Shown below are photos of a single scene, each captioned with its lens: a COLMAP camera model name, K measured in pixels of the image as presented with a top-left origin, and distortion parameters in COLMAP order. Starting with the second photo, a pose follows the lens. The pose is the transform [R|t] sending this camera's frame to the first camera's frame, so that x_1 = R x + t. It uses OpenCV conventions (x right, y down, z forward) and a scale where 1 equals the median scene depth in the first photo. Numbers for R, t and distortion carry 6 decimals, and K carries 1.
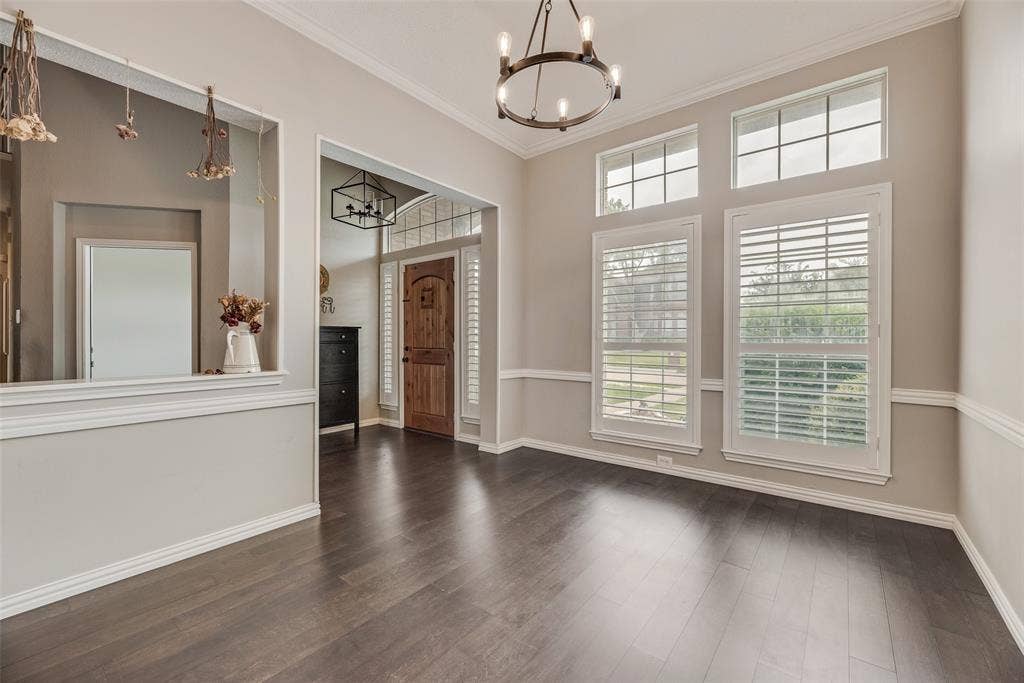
lens RADIAL K [[416.7, 0, 510.1], [0, 416.7, 336.0], [0, 0, 1]] dist [-0.002686, -0.000055]
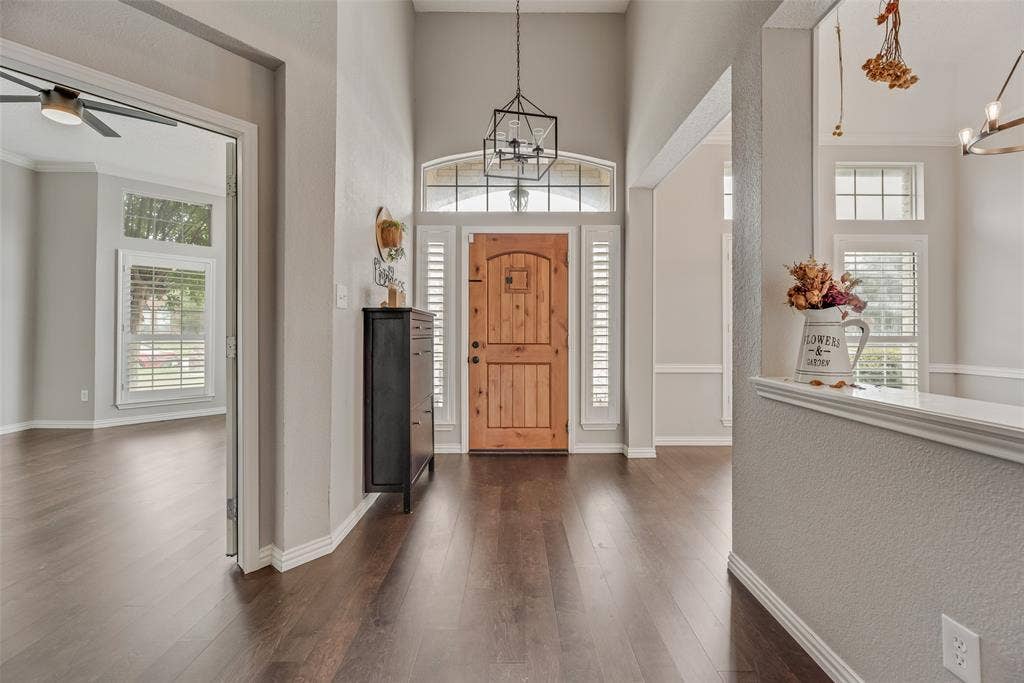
lens RADIAL K [[416.7, 0, 515.0], [0, 416.7, 334.9], [0, 0, 1]] dist [-0.002686, -0.000055]
pose [[0.784882, 0.015325, 0.619456, -1.006507], [-0.005398, 0.999825, -0.017896, 0.038862], [-0.619622, 0.010702, 0.784827, 0.566398]]
